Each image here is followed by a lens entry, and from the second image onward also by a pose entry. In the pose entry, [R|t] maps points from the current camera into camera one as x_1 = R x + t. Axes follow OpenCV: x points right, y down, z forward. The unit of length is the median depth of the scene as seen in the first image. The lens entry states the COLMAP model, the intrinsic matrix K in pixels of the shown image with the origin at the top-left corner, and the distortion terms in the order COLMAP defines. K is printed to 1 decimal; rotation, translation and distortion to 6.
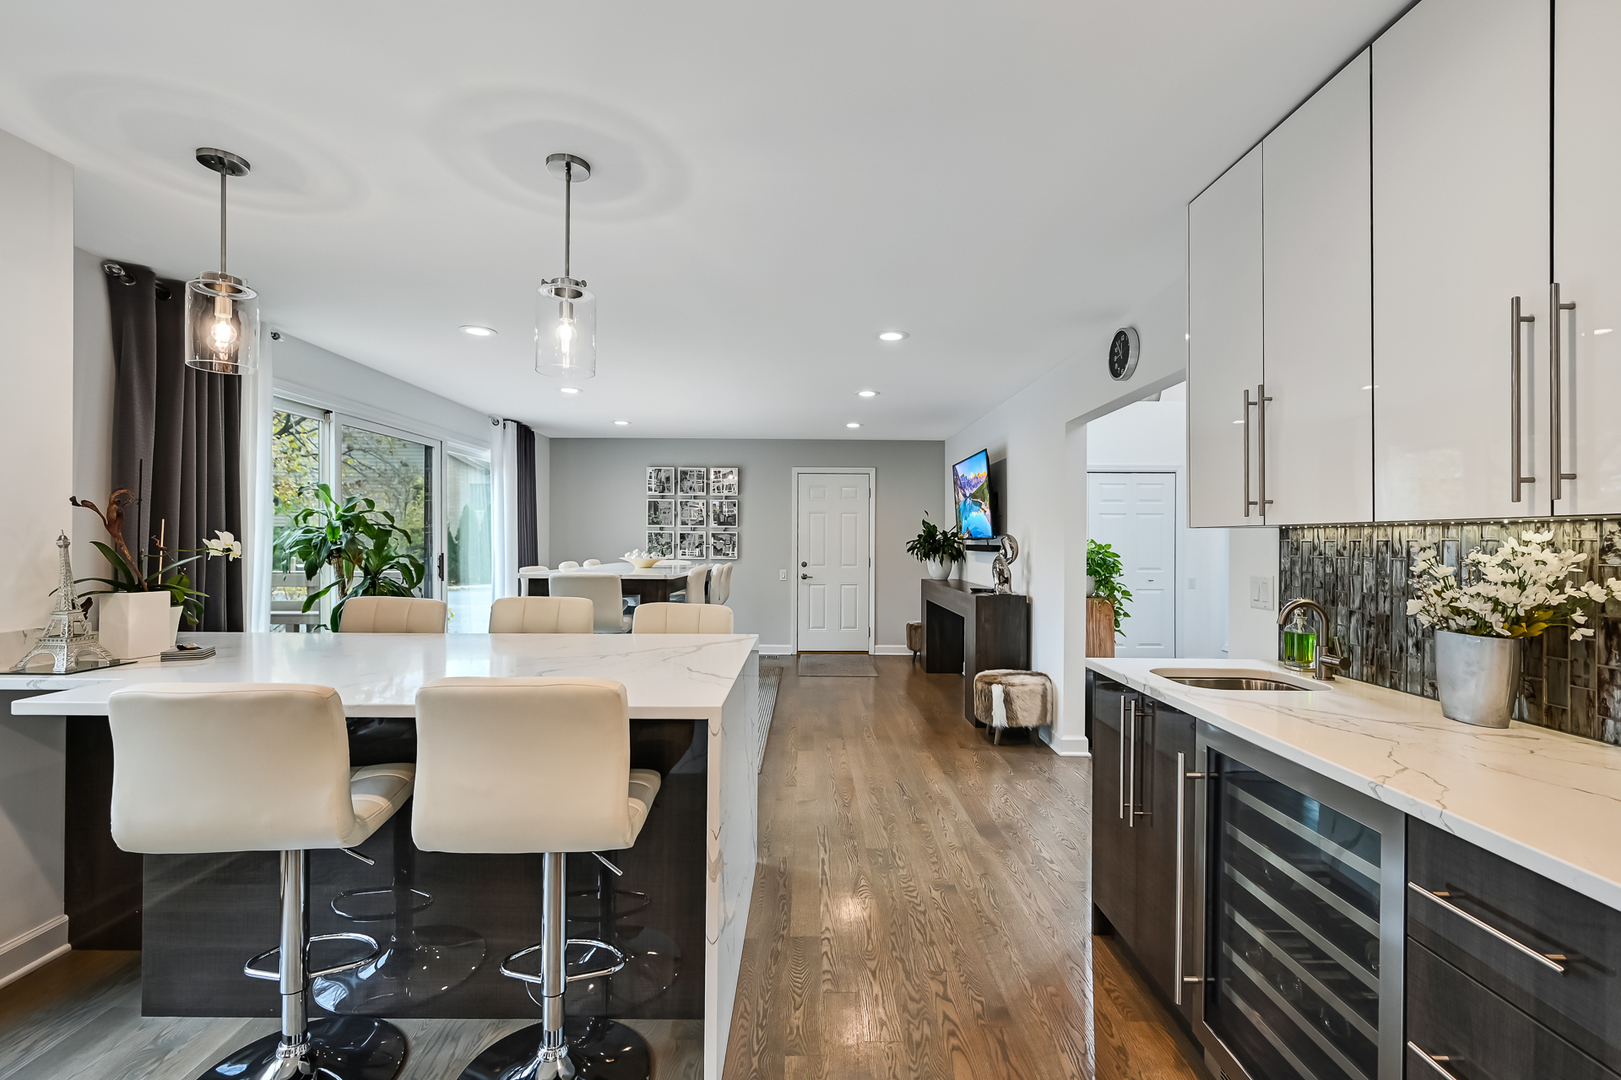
lens RADIAL K [[743.1, 0, 820.2], [0, 743.1, 543.4], [0, 0, 1]] dist [-0.008097, 0.000683]
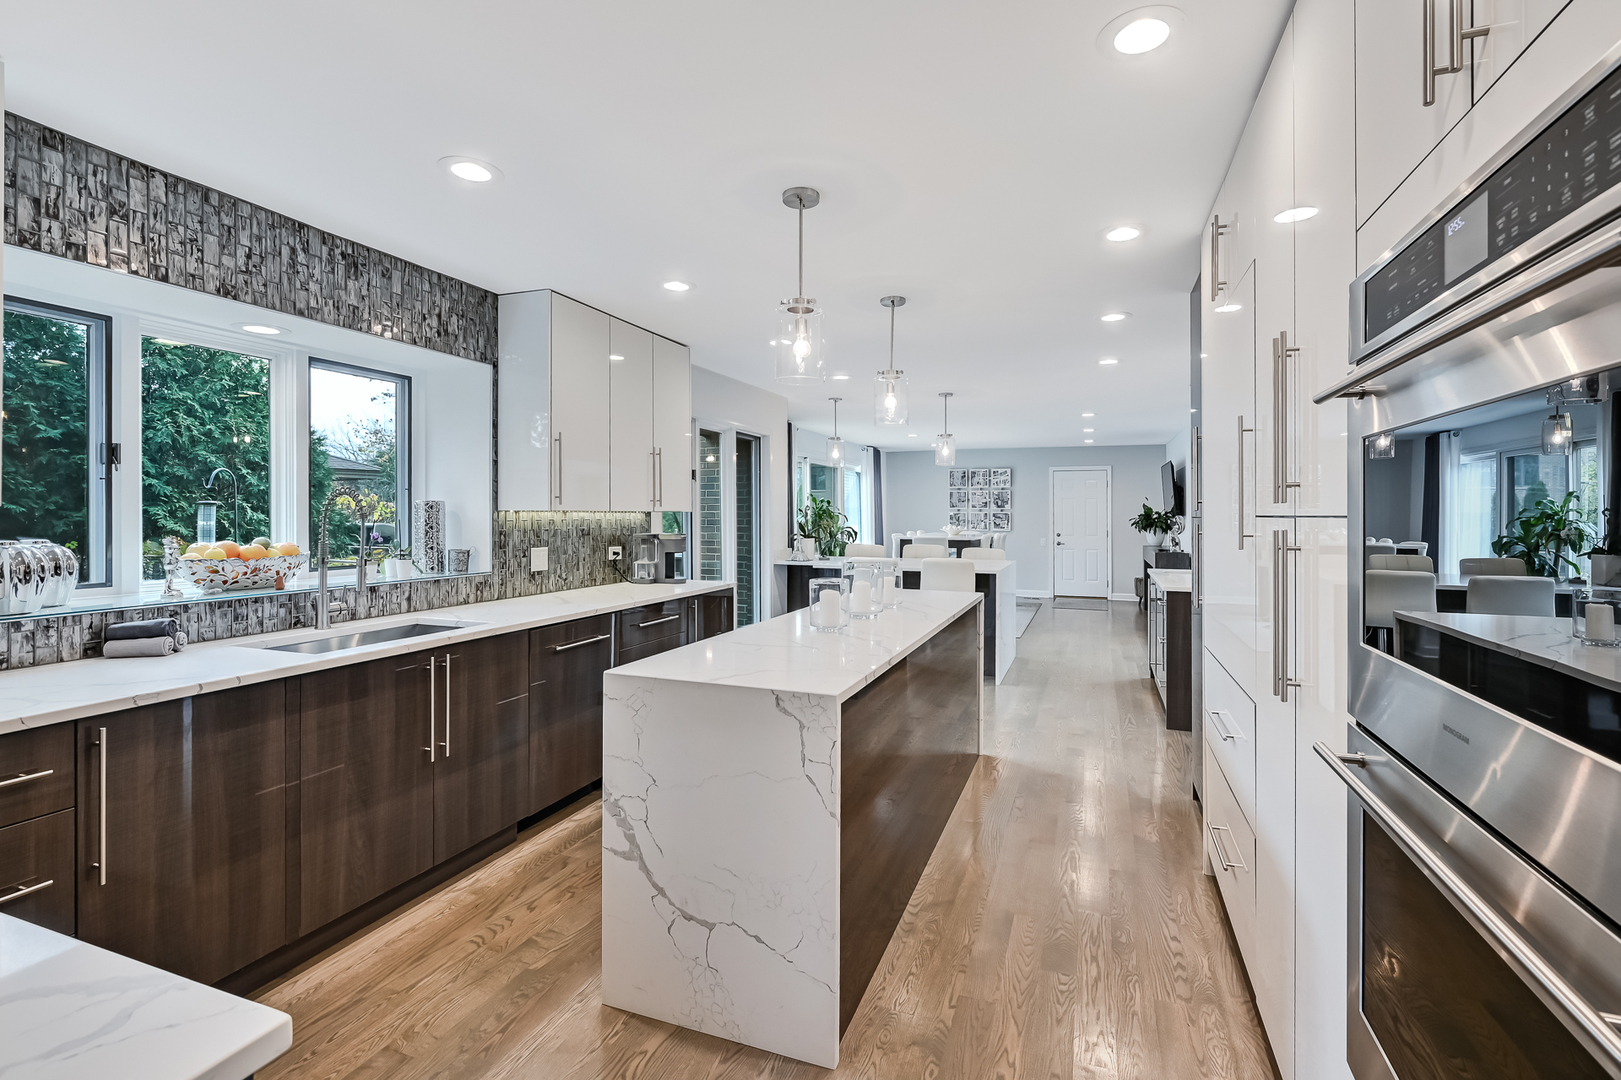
lens RADIAL K [[743.1, 0, 827.6], [0, 743.1, 509.1], [0, 0, 1]] dist [-0.008097, 0.000683]
pose [[0.936957, -0.003210, -0.349429, 0.062860], [-0.000651, 0.999940, -0.010932, -0.005222], [0.349444, 0.010470, 0.936899, -0.497792]]
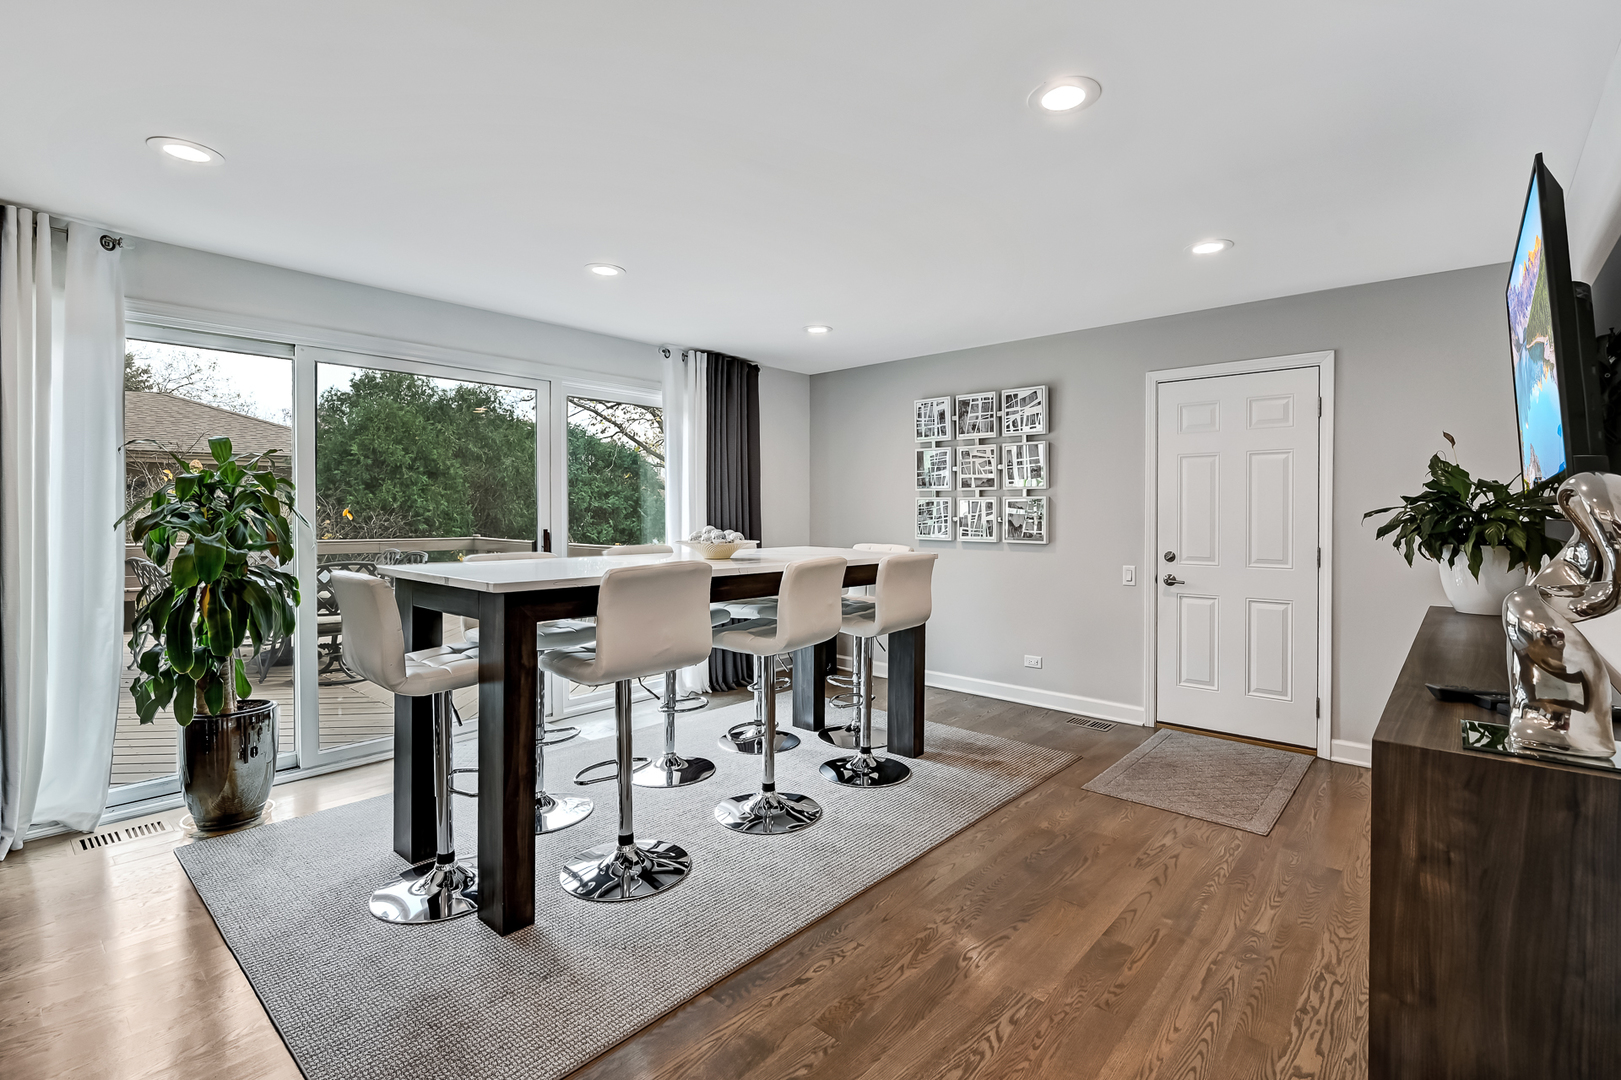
lens RADIAL K [[743.1, 0, 815.7], [0, 743.1, 526.3], [0, 0, 1]] dist [-0.008097, 0.000683]
pose [[0.730410, 0.010283, -0.682932, 0.153490], [-0.002139, 0.999916, 0.012768, 0.000809], [0.683006, -0.007865, 0.730370, 0.457375]]
